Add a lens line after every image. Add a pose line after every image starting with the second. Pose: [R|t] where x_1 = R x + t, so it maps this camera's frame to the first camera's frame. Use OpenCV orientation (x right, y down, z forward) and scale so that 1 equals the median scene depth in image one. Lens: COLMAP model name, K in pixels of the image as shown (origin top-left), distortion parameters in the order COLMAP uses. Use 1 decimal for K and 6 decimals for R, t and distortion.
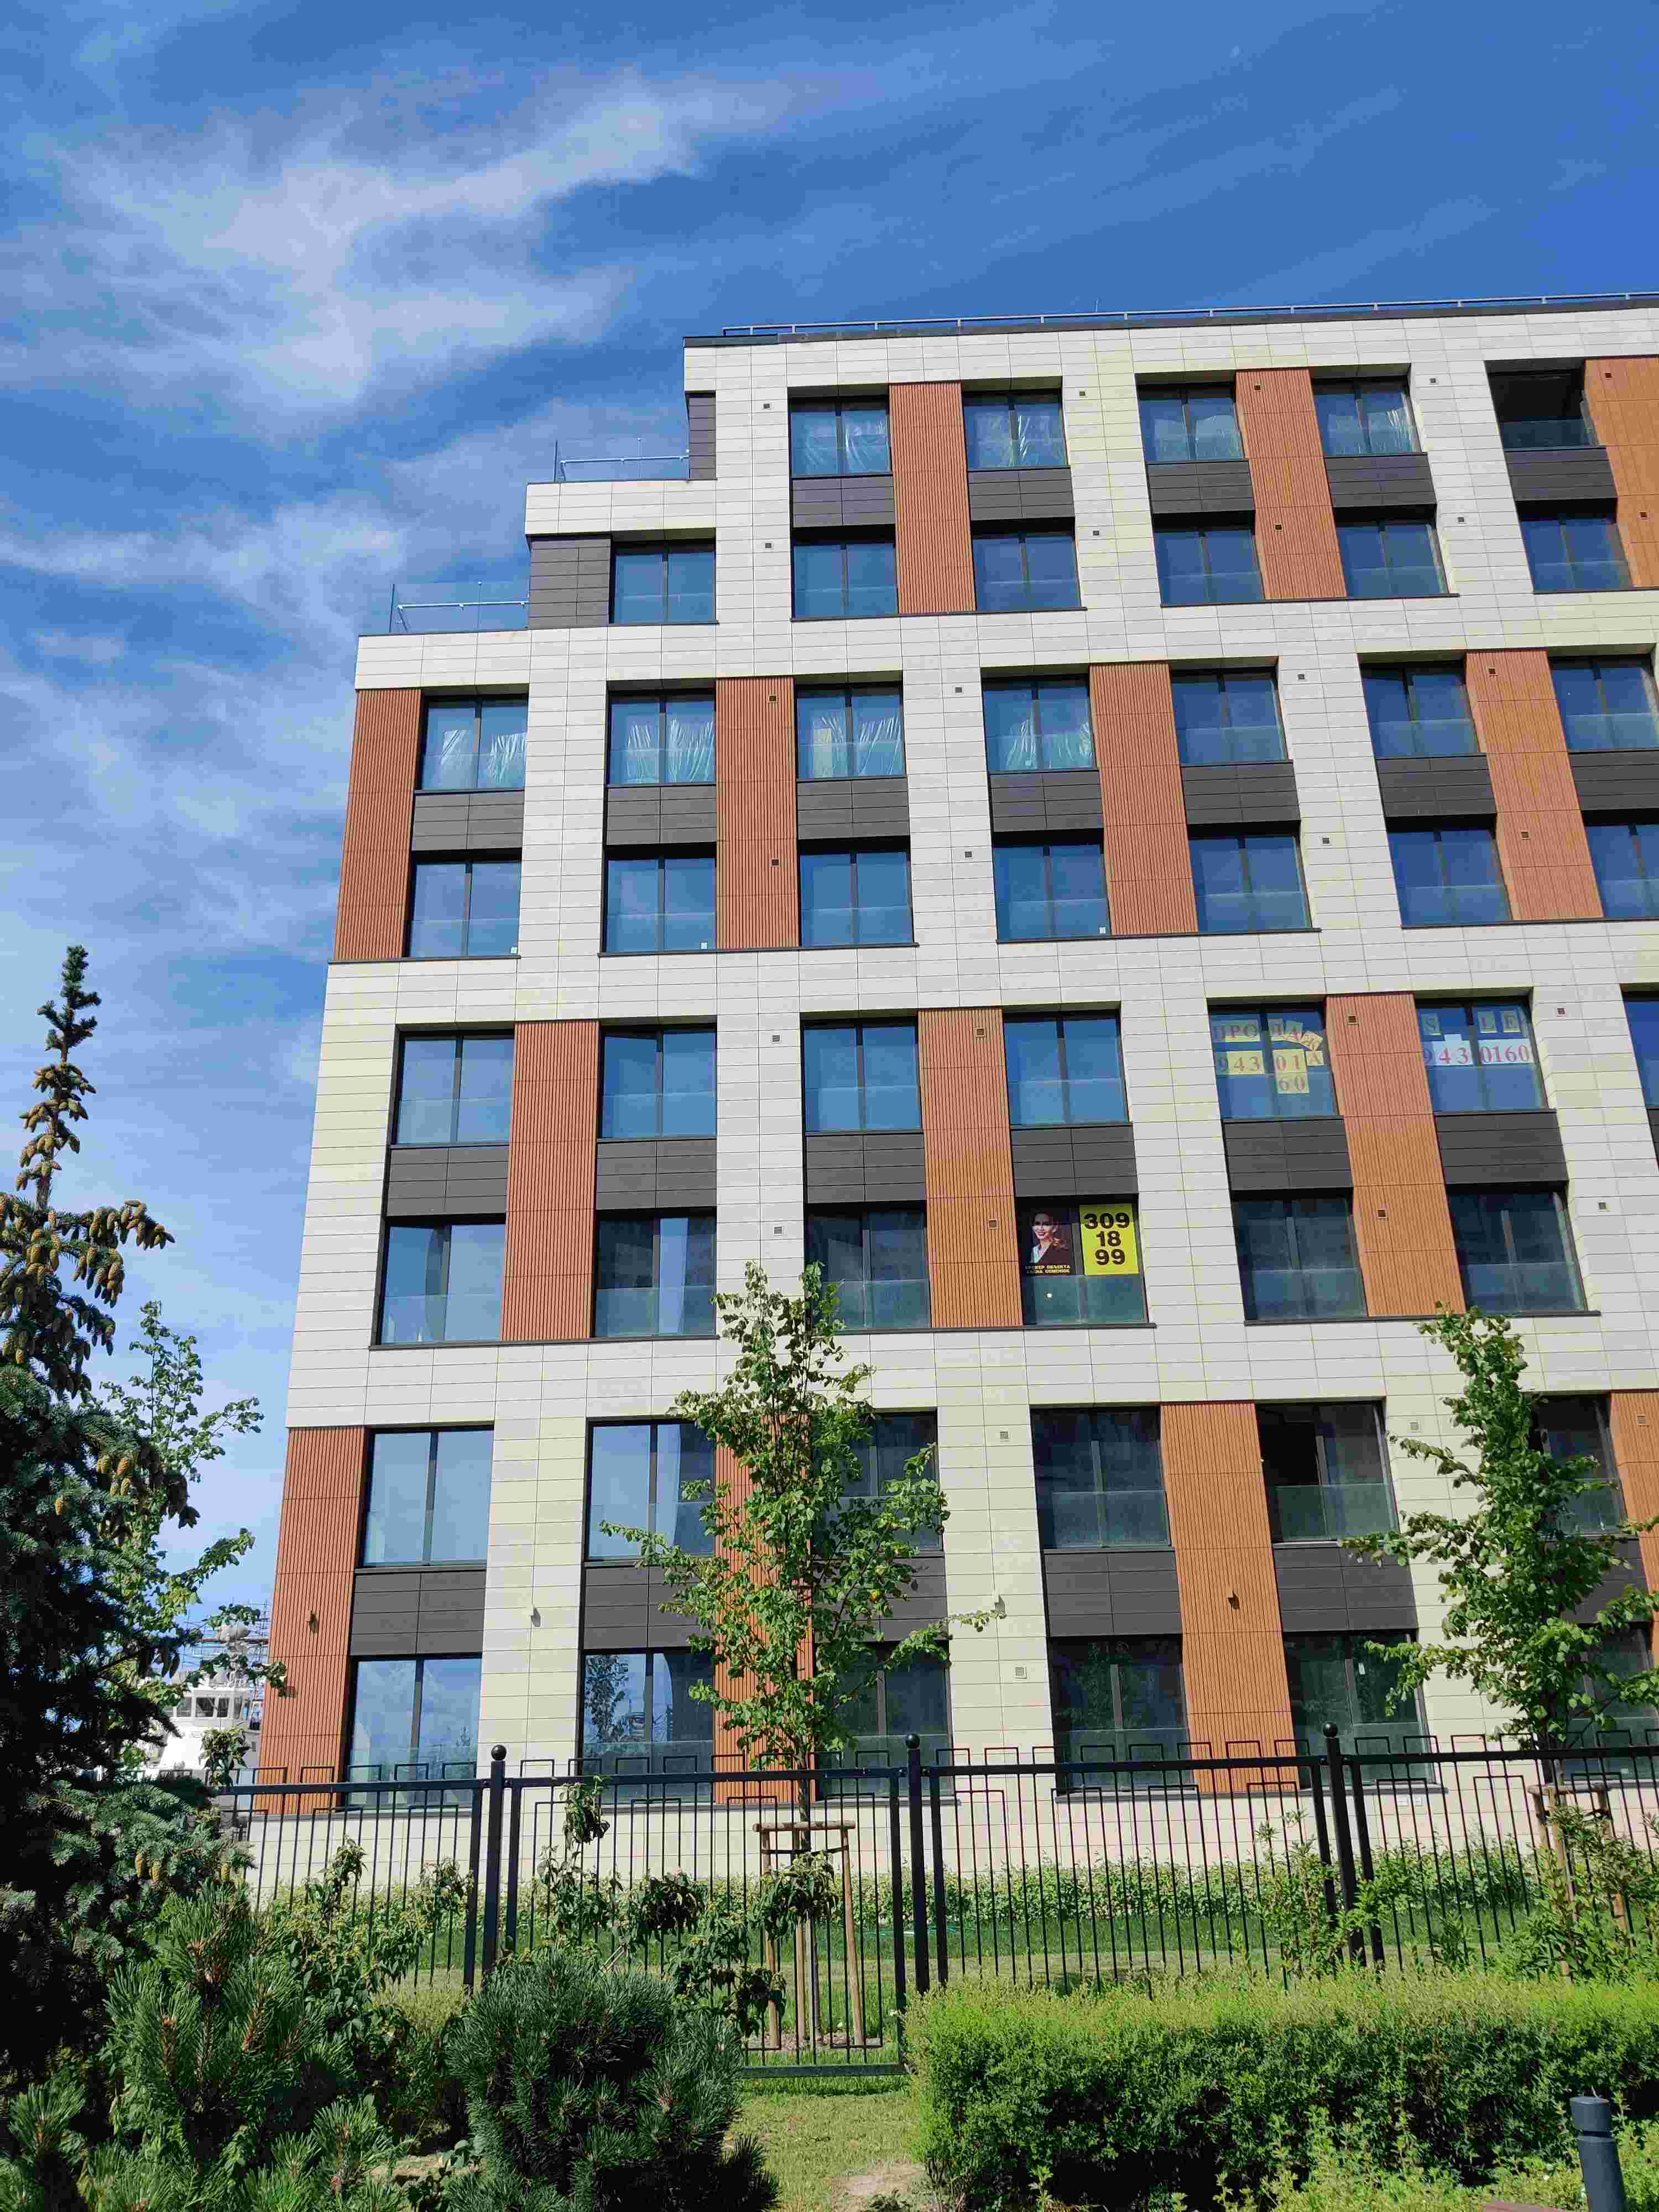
lens RADIAL K [[1607.6, 0, 829.6], [0, 1607.6, 1226.1], [0, 0, 1]] dist [0.046380, -0.051588]
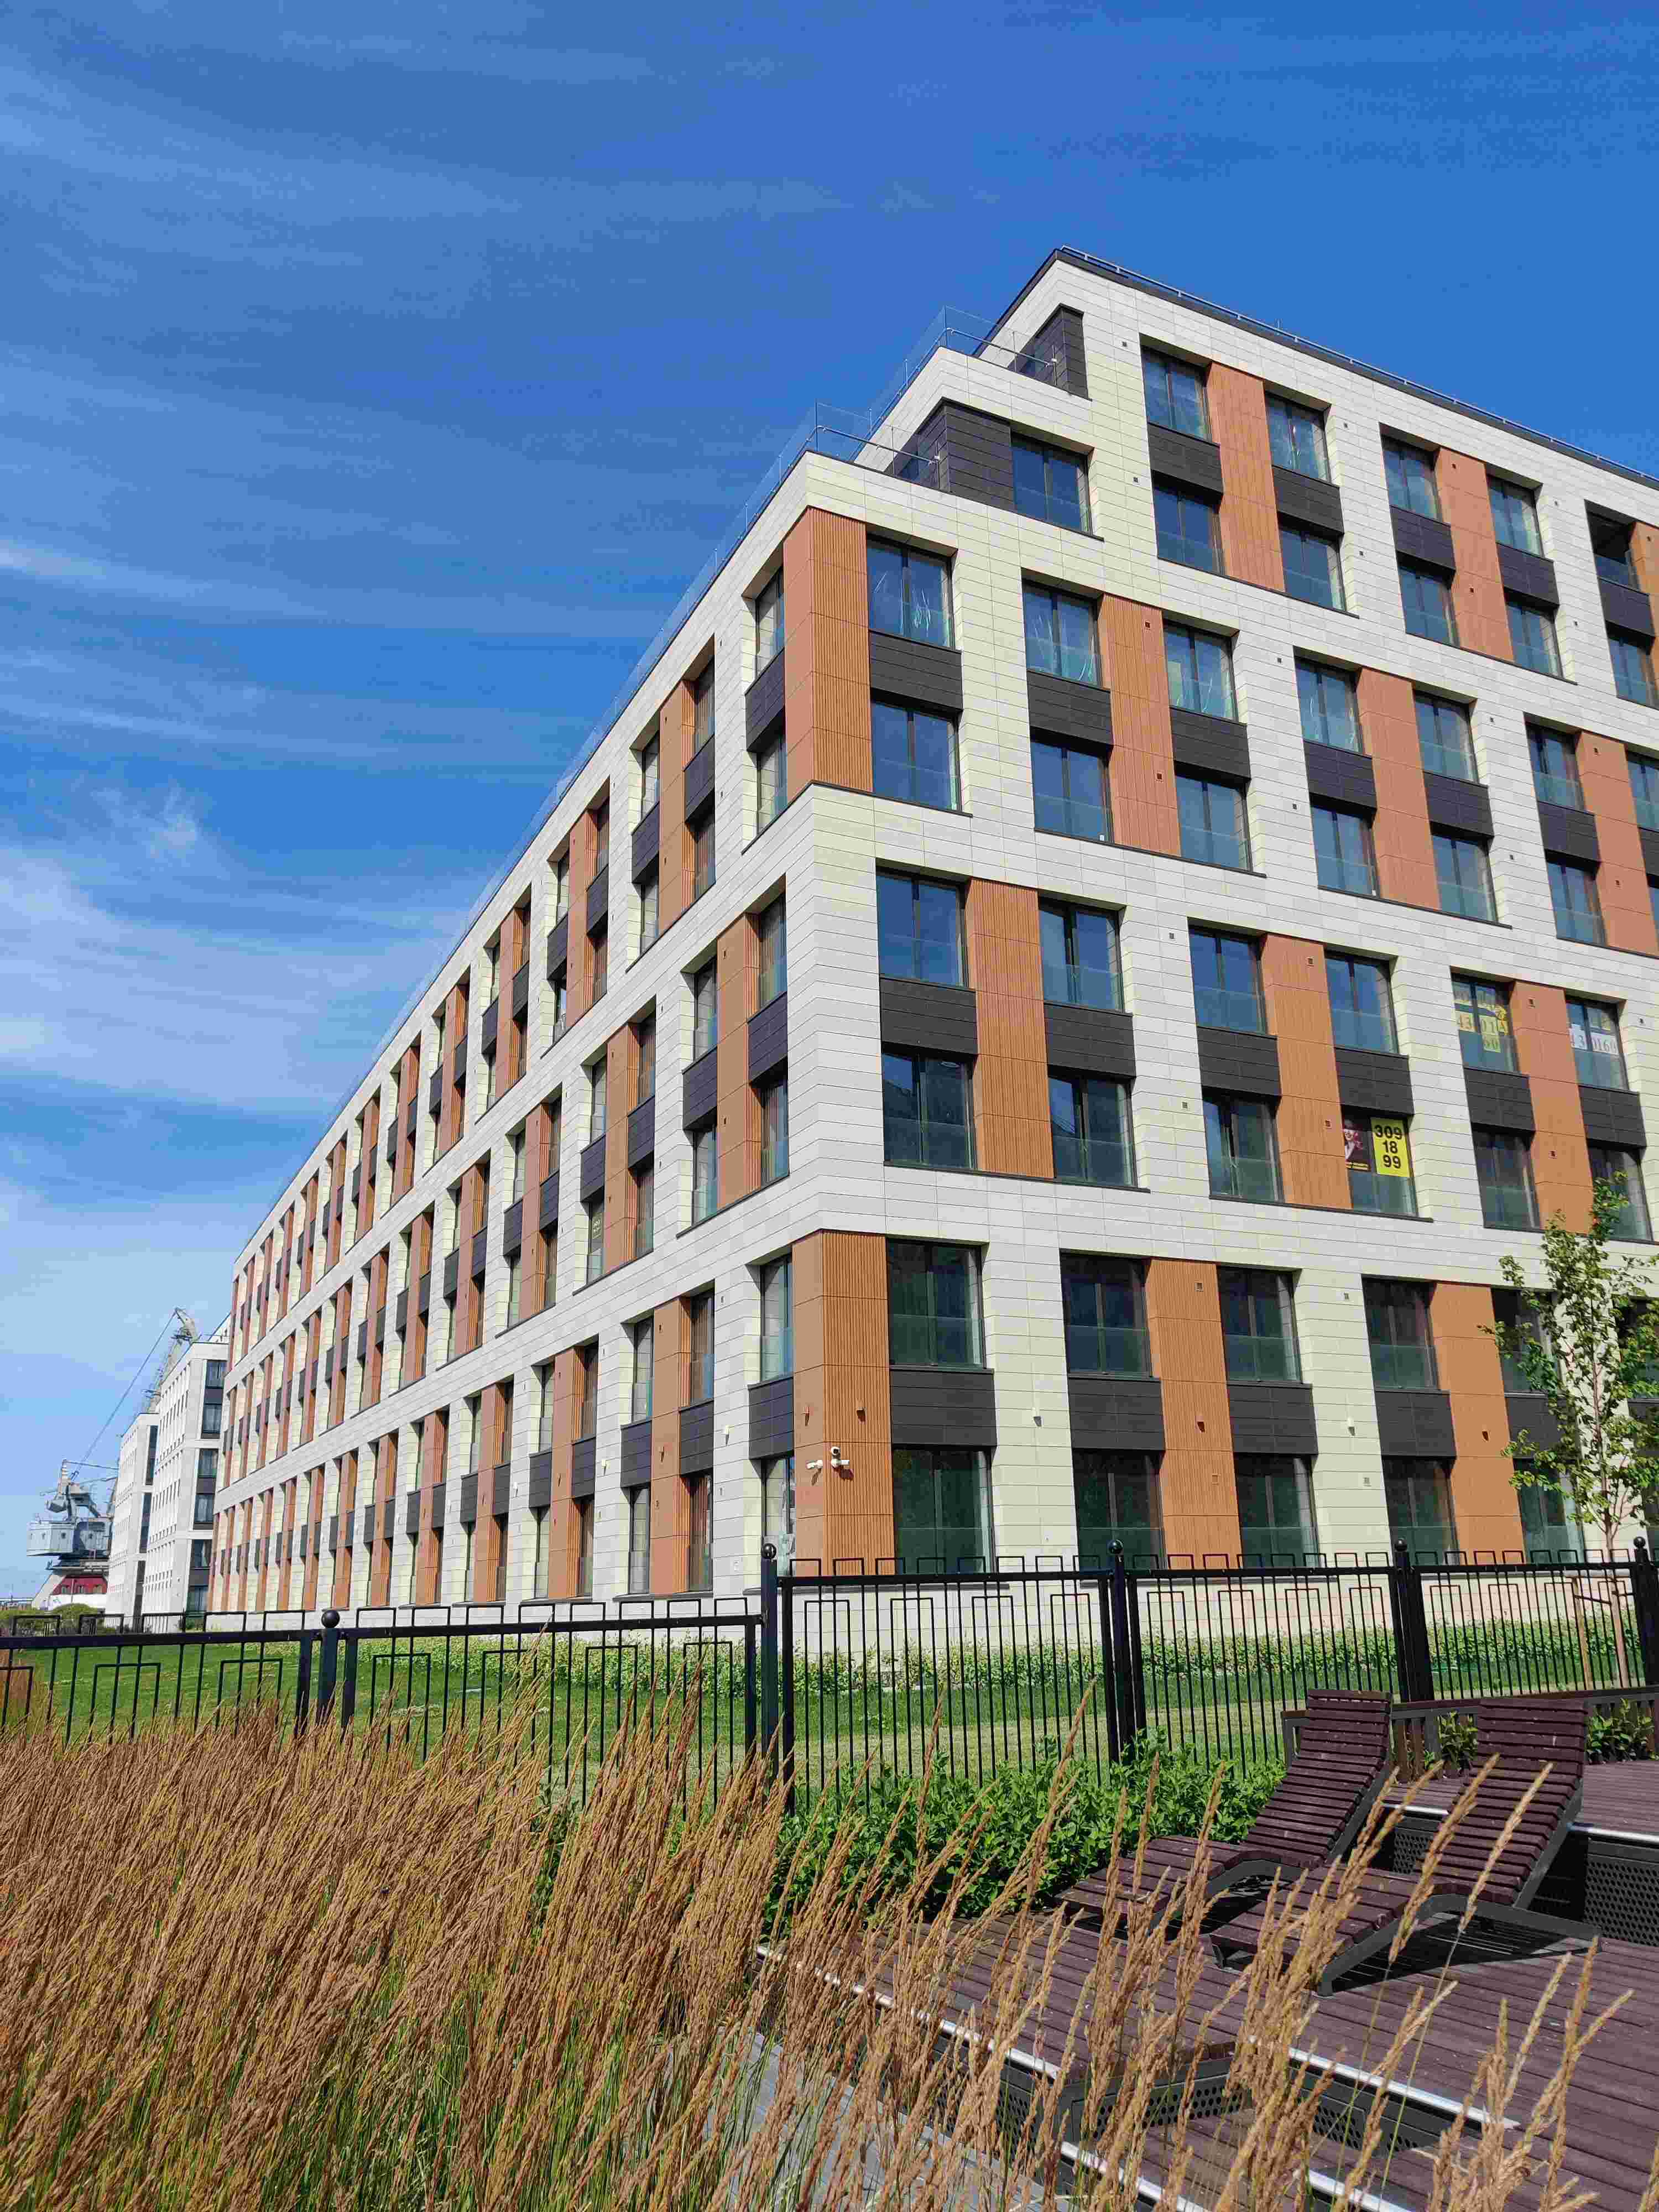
lens RADIAL K [[1675.7, 0, 855.9], [0, 1675.7, 1121.1], [0, 0, 1]] dist [0.010987, -0.005128]
pose [[0.887318, 0.131833, 0.441912, -0.637111], [-0.158066, 0.987163, 0.022888, 0.019671], [-0.433222, -0.090160, 0.896766, 0.002390]]
